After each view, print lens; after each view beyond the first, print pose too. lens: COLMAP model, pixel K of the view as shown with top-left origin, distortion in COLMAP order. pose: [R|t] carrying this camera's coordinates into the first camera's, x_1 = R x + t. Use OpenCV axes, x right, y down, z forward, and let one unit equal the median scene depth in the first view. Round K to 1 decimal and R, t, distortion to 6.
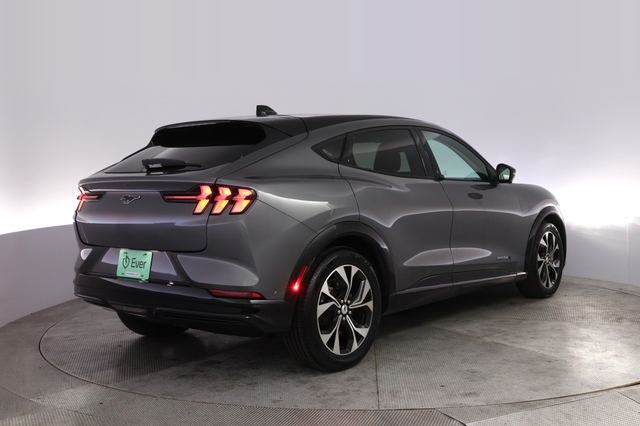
lens RADIAL K [[527.0, 0, 322.7], [0, 527.0, 209.3], [0, 0, 1]] dist [0.003582, -0.008755]
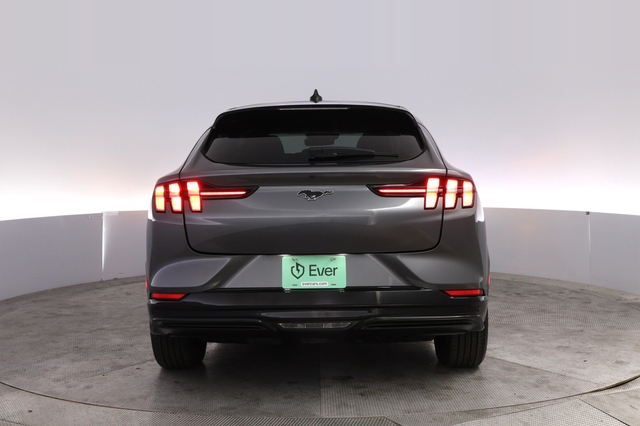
lens RADIAL K [[557.3, 0, 316.7], [0, 557.3, 211.3], [0, 0, 1]] dist [-0.012108, 0.006983]
pose [[0.907114, -0.030271, 0.419796, -0.726778], [0.027803, 0.999541, 0.011998, -0.003630], [-0.419966, 0.000788, 0.907539, 0.187627]]
